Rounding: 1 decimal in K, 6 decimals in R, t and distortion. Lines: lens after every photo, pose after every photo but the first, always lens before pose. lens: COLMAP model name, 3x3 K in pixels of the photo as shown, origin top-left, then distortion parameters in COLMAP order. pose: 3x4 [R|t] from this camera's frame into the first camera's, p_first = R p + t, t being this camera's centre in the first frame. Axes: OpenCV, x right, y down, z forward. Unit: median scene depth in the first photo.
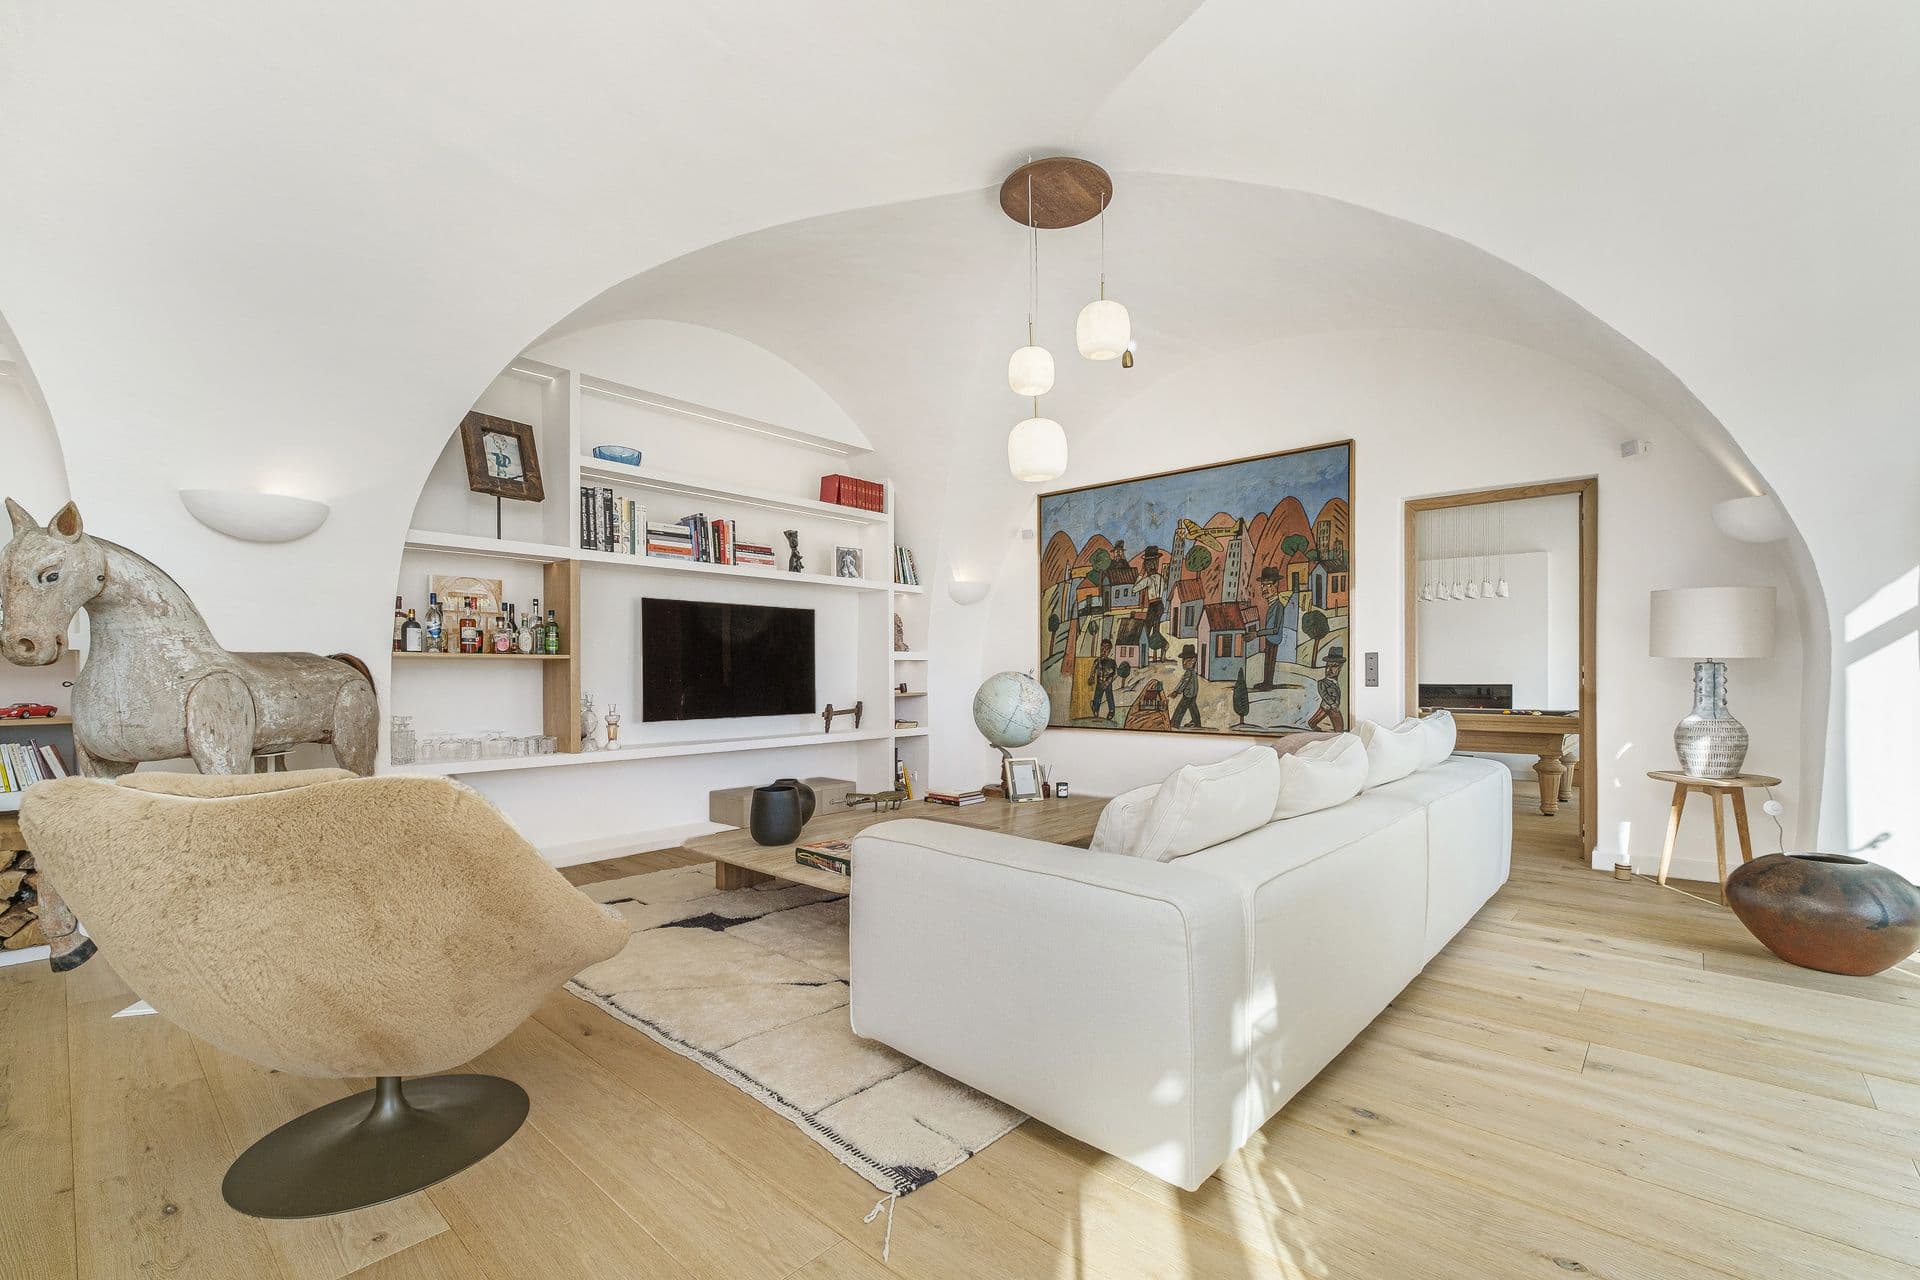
lens RADIAL K [[821.5, 0, 955.8], [0, 821.5, 668.7], [0, 0, 1]] dist [0.001501, -0.000078]
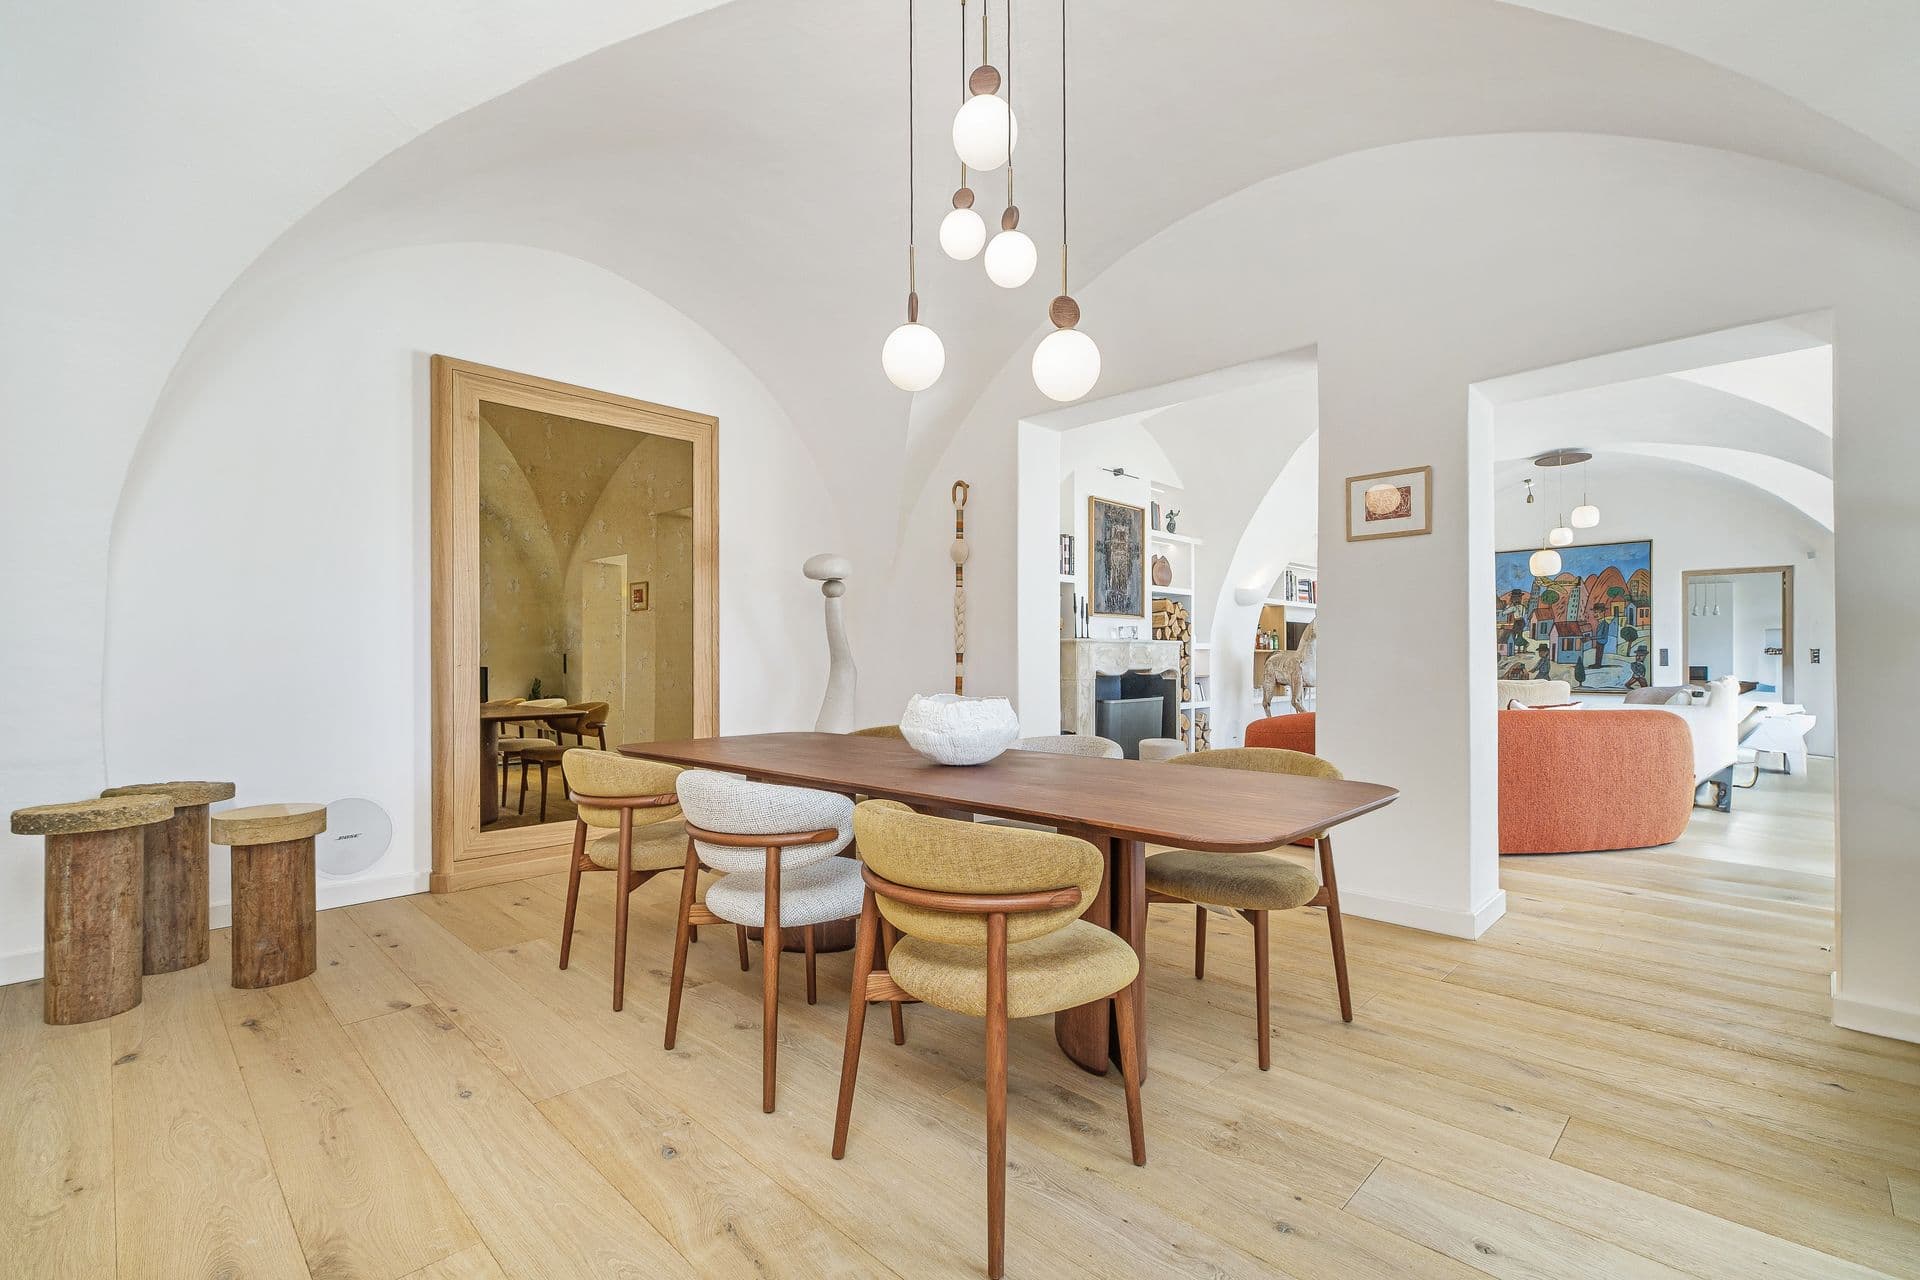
lens RADIAL K [[821.5, 0, 957.3], [0, 821.5, 654.6], [0, 0, 1]] dist [0.001501, -0.000078]
pose [[0.997674, 0.000970, -0.068165, -0.947173], [-0.001181, 0.999995, -0.003049, 0.002435], [0.068162, 0.003122, 0.997669, -0.973721]]
